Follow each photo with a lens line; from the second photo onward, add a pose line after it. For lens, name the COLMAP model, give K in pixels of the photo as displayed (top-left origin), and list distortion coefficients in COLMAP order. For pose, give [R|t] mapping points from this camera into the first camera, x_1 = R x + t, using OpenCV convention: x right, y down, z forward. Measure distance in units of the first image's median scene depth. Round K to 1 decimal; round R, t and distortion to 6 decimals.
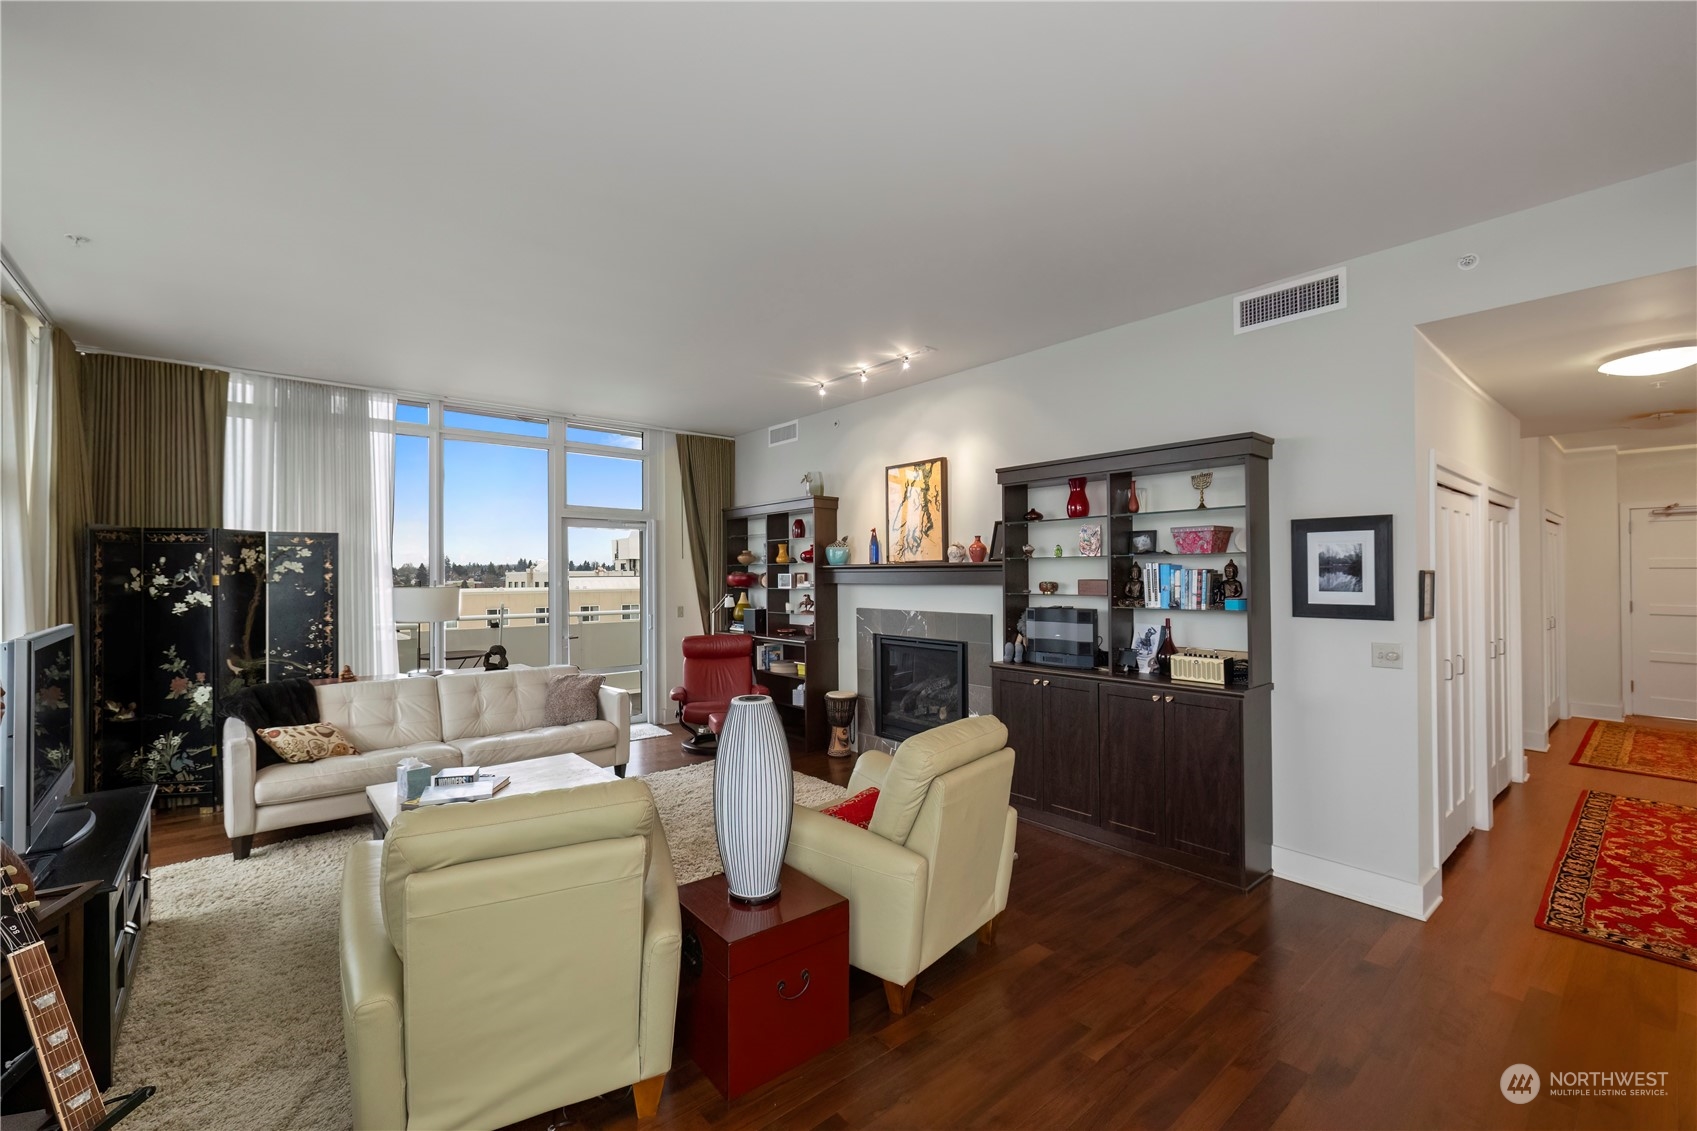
lens RADIAL K [[718.1, 0, 856.7], [0, 718.1, 577.2], [0, 0, 1]] dist [0.007062, 0.000293]
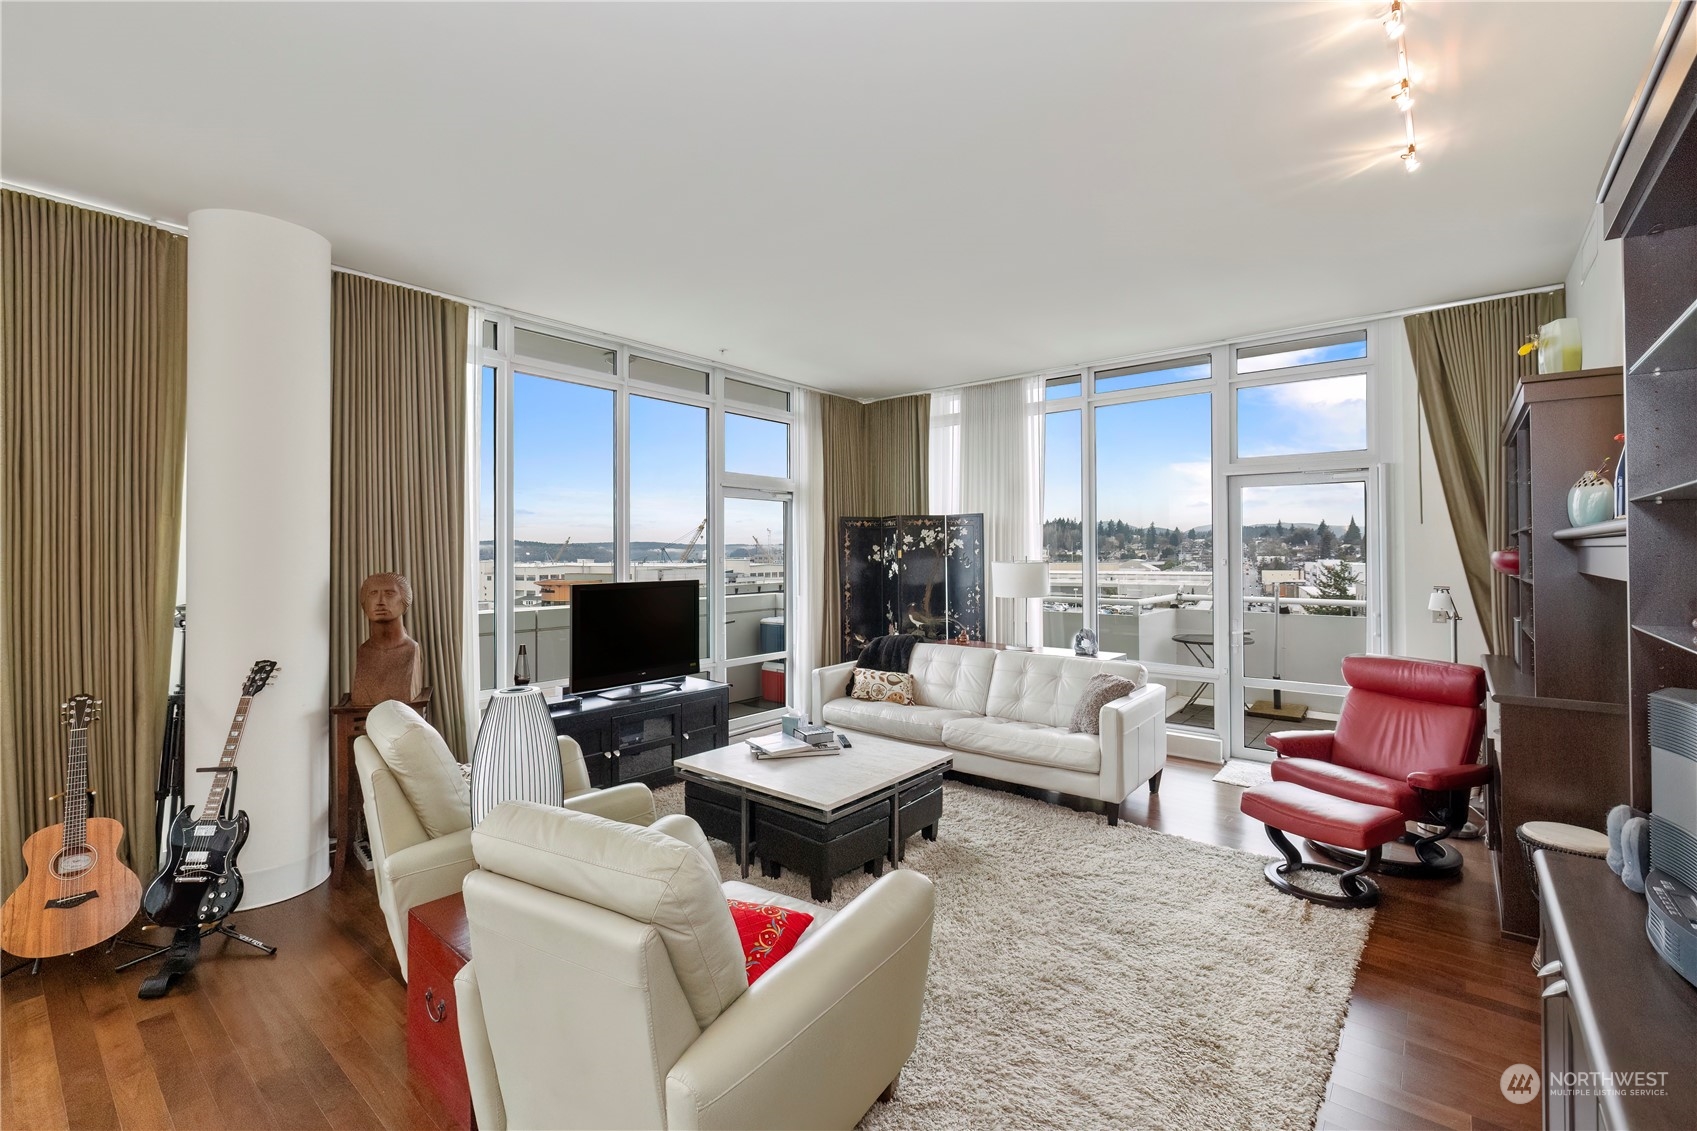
lens RADIAL K [[731.9, 0, 841.0], [0, 731.9, 549.0], [0, 0, 1]] dist [0.000818, 0.000114]
pose [[0.170767, 0.001525, -0.985310, 0.396618], [-0.004524, 0.999989, 0.000764, -0.005427], [0.985301, 0.004327, 0.170773, 0.614231]]
